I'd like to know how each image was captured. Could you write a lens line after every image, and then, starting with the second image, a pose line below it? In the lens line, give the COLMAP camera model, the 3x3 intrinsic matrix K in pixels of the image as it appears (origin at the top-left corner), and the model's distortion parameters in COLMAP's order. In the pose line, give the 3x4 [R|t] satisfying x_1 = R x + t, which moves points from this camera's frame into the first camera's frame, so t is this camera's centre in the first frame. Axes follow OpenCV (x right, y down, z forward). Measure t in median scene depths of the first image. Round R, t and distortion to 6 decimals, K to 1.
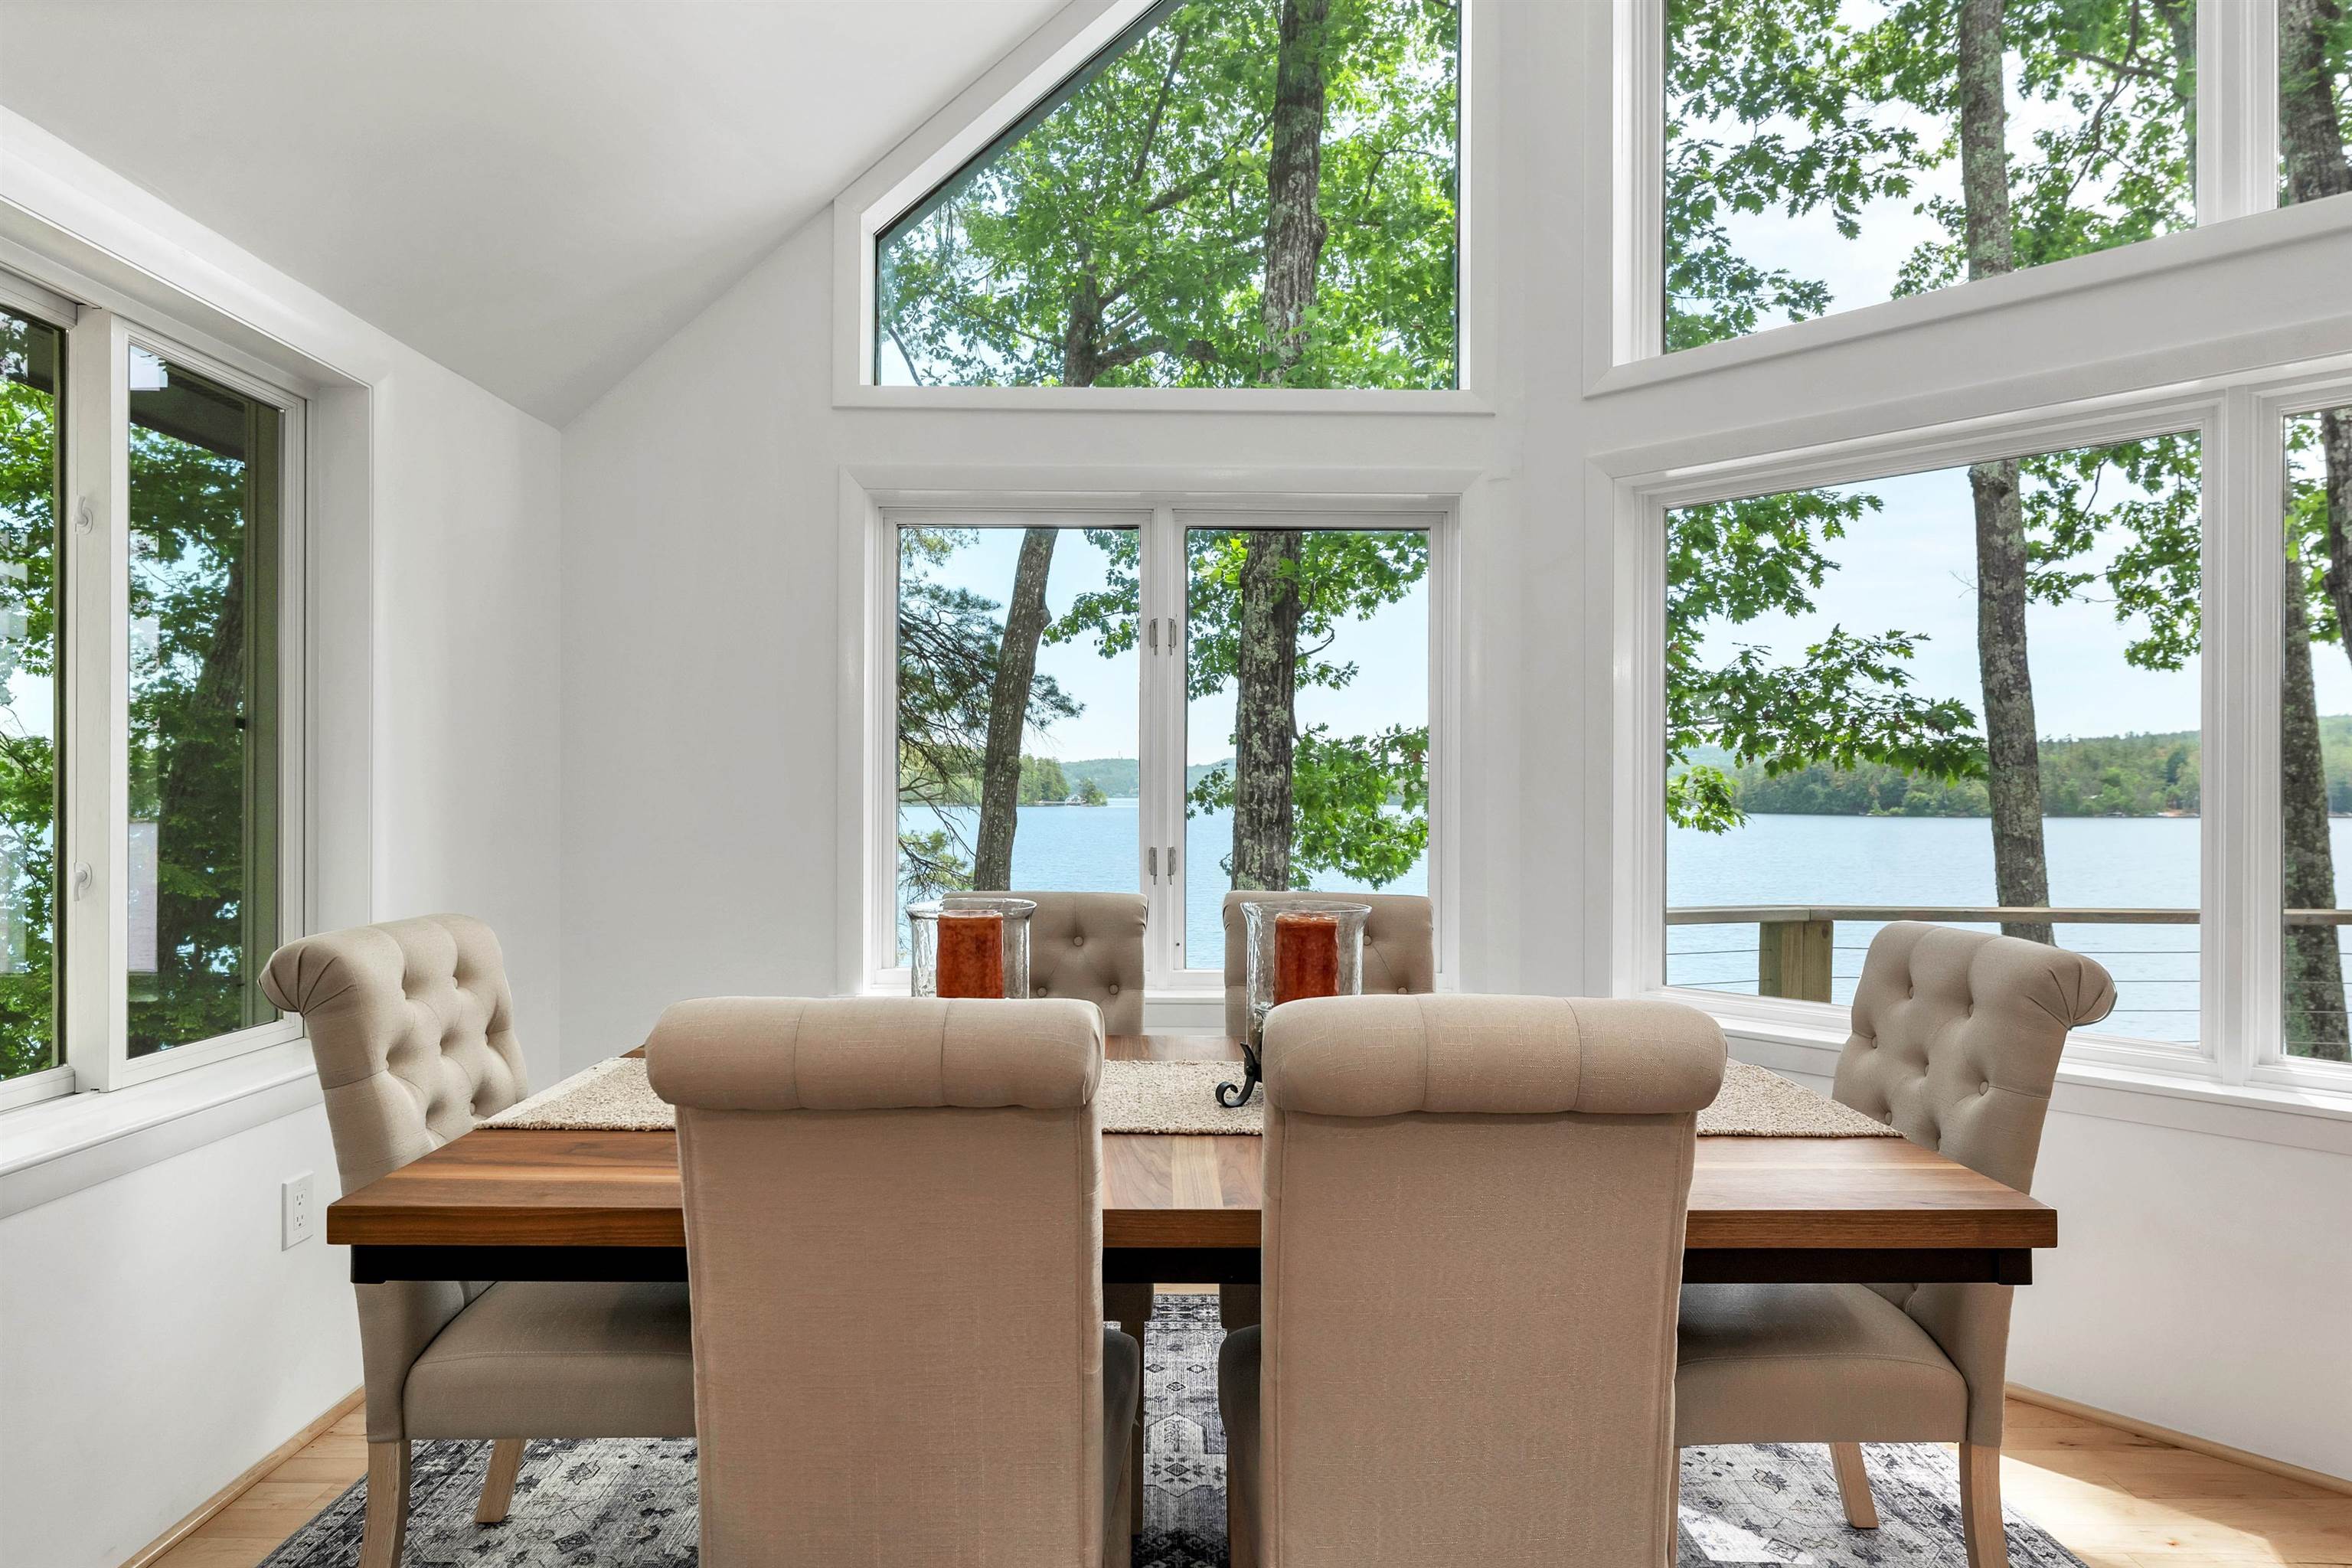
lens RADIAL K [[1288.7, 0, 1175.2], [0, 1288.7, 787.6], [0, 0, 1]] dist [0.010998, 0.001268]
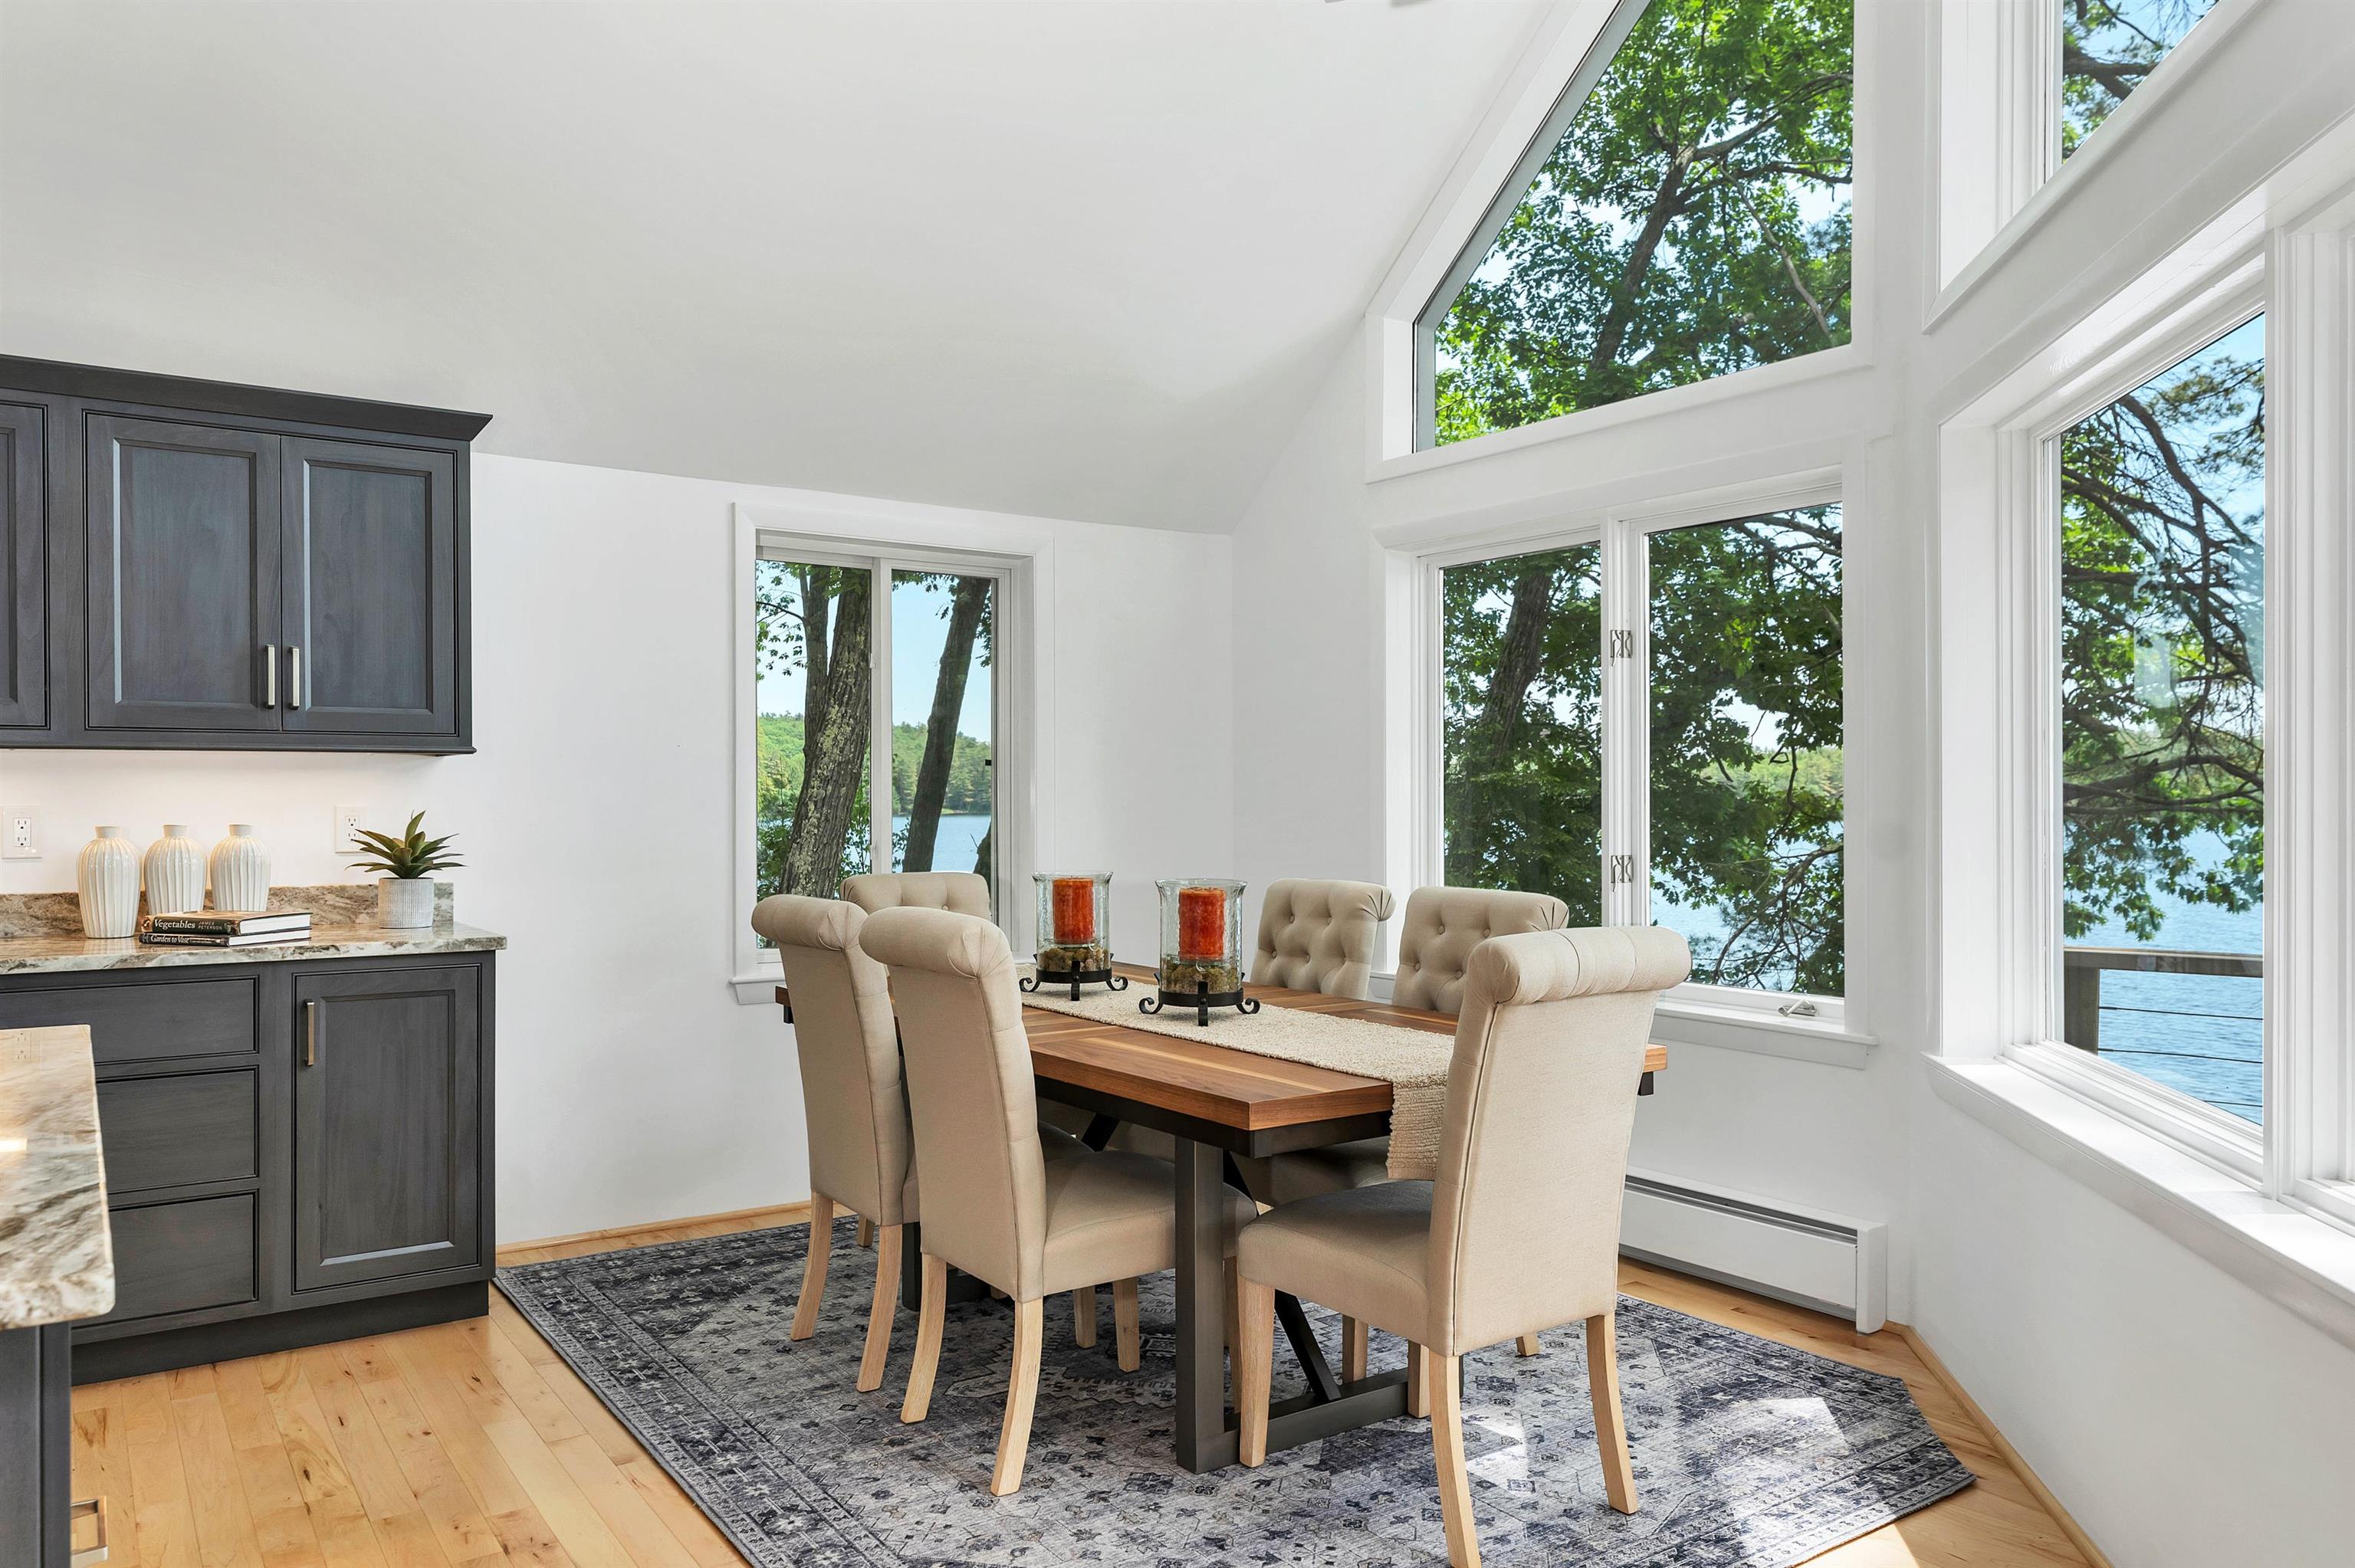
lens RADIAL K [[1589.8, 0, 1165.0], [0, 1589.8, 802.8], [0, 0, 1]] dist [0.003909, 0.001113]
pose [[0.551315, -0.006065, -0.834275, 0.353467], [0.009676, 0.999953, -0.000875, 0.001198], [0.834241, -0.007590, 0.551348, 0.001306]]
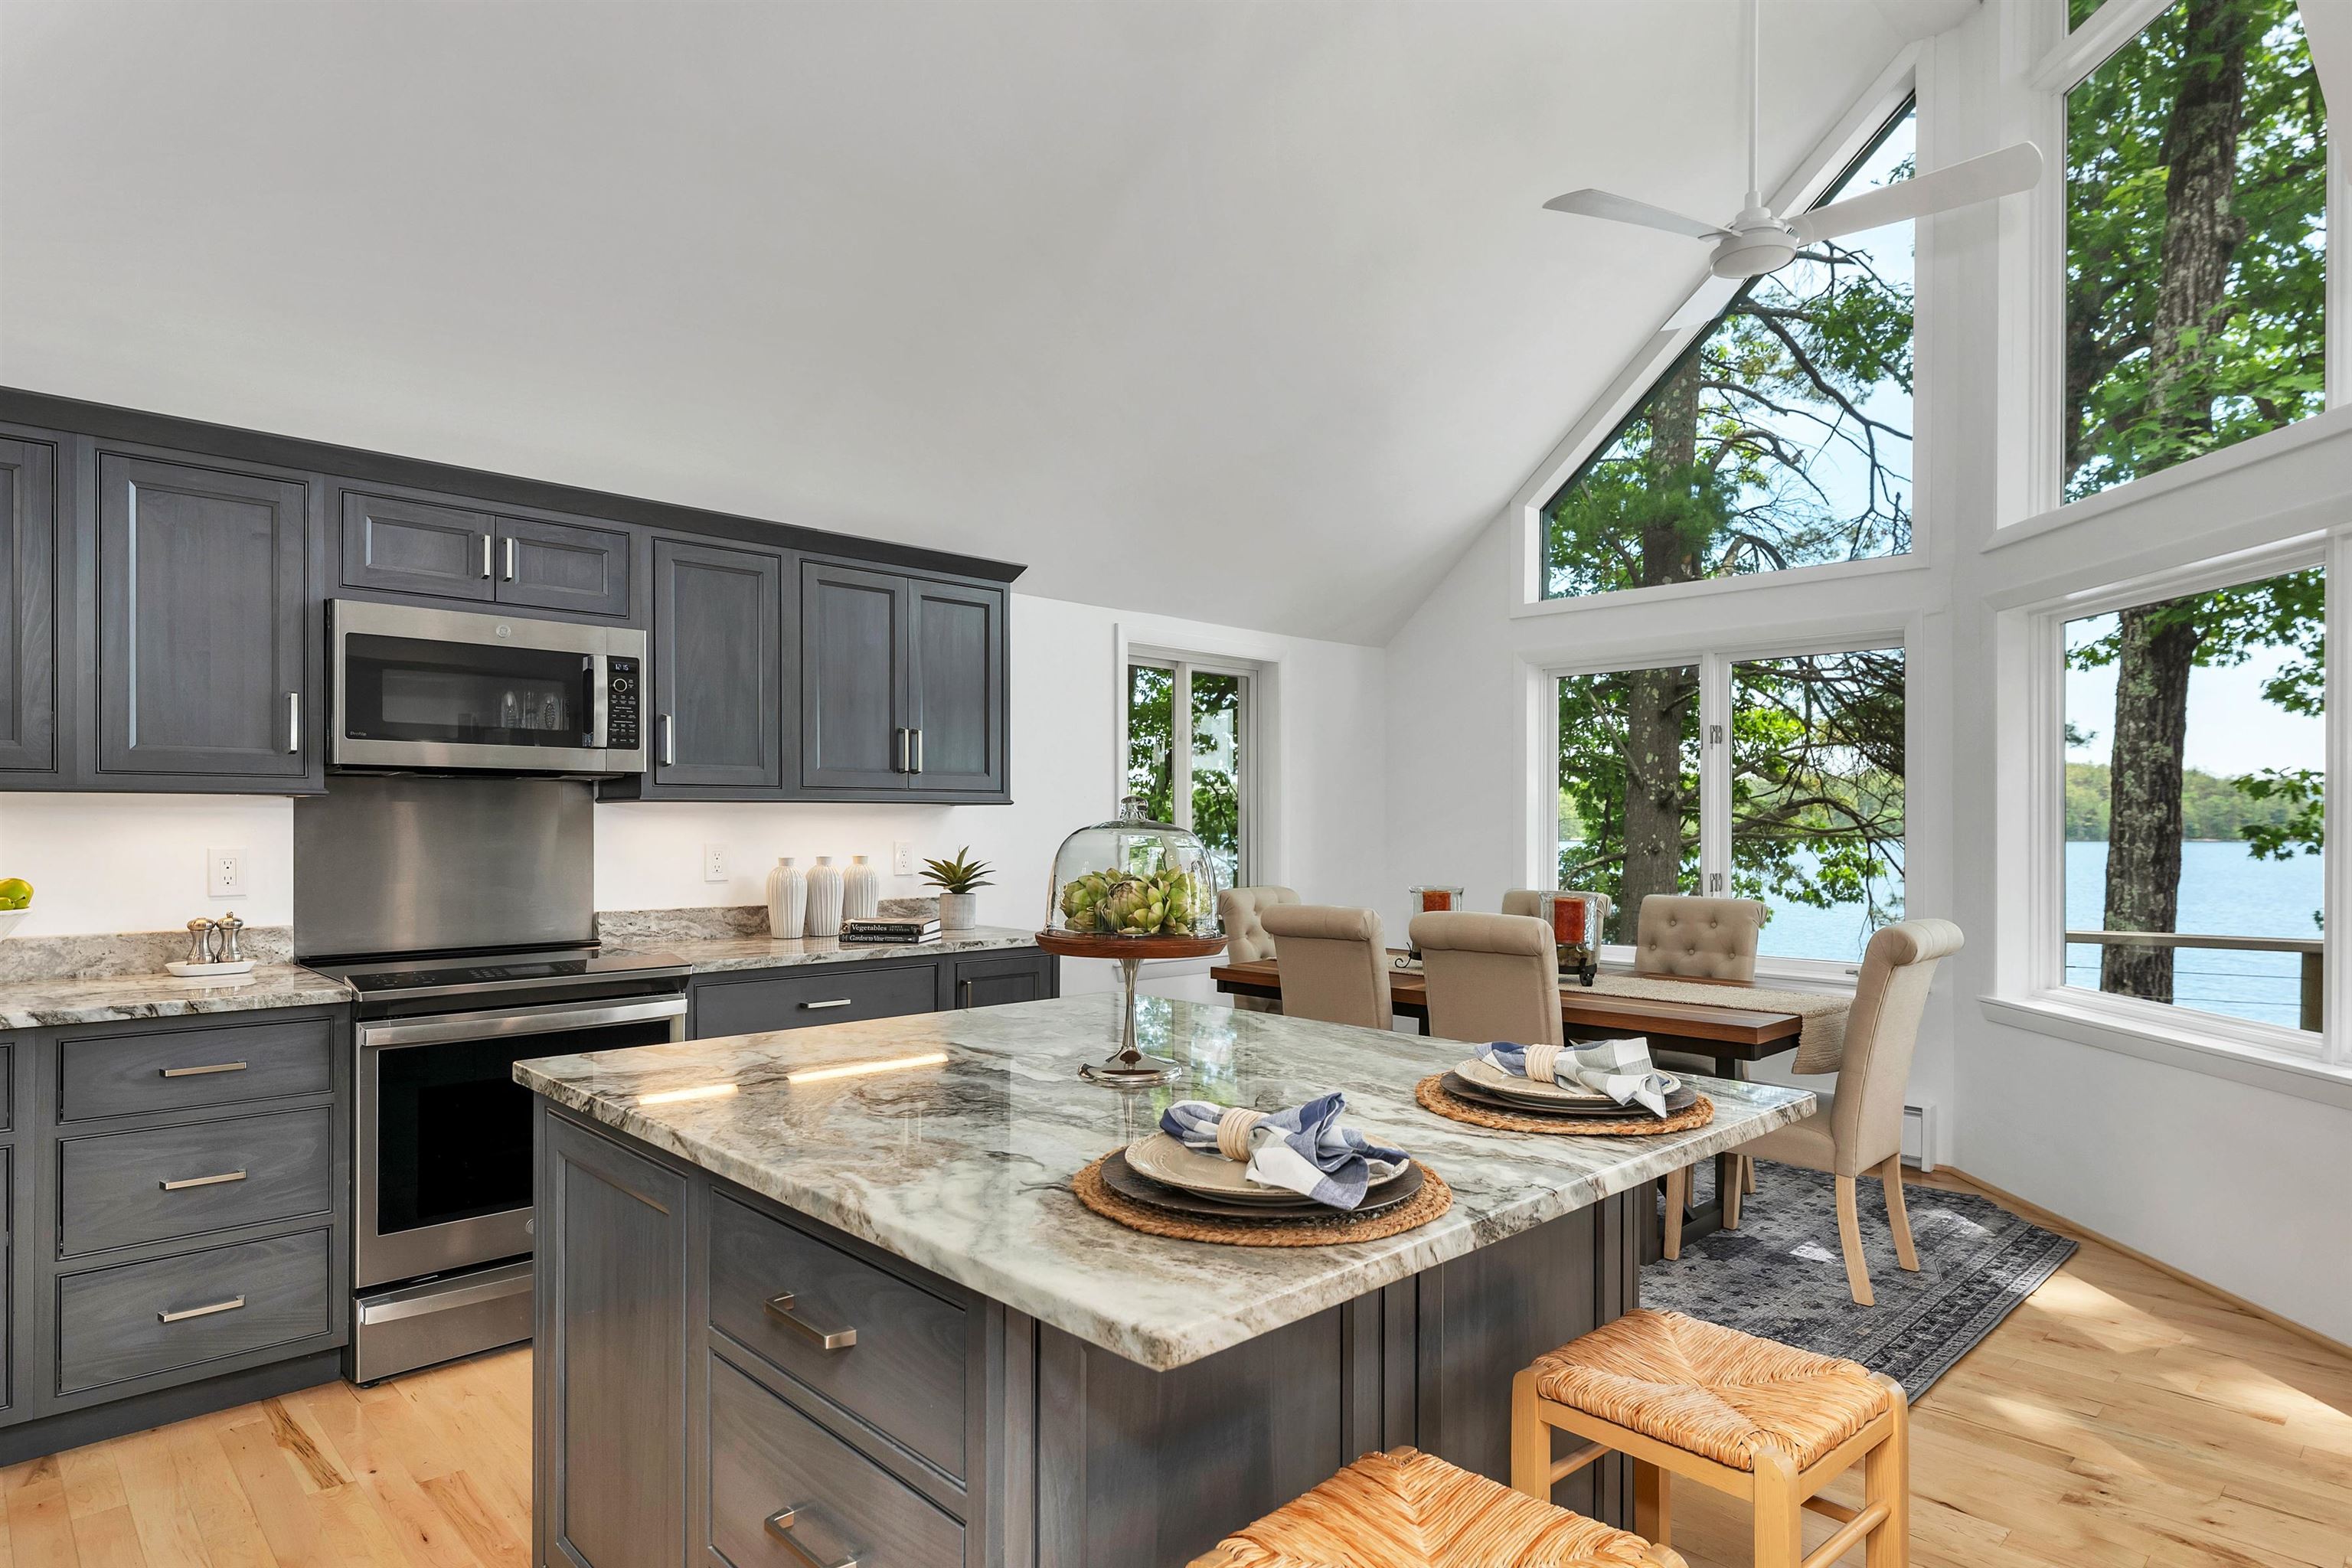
lens RADIAL K [[1288.7, 0, 1144.6], [0, 1288.7, 820.5], [0, 0, 1]] dist [0.010998, 0.001268]
pose [[0.680195, -0.008449, -0.732983, 0.279921], [0.007956, 0.999960, -0.004144, -0.006379], [0.732988, -0.003013, 0.680235, -0.230397]]
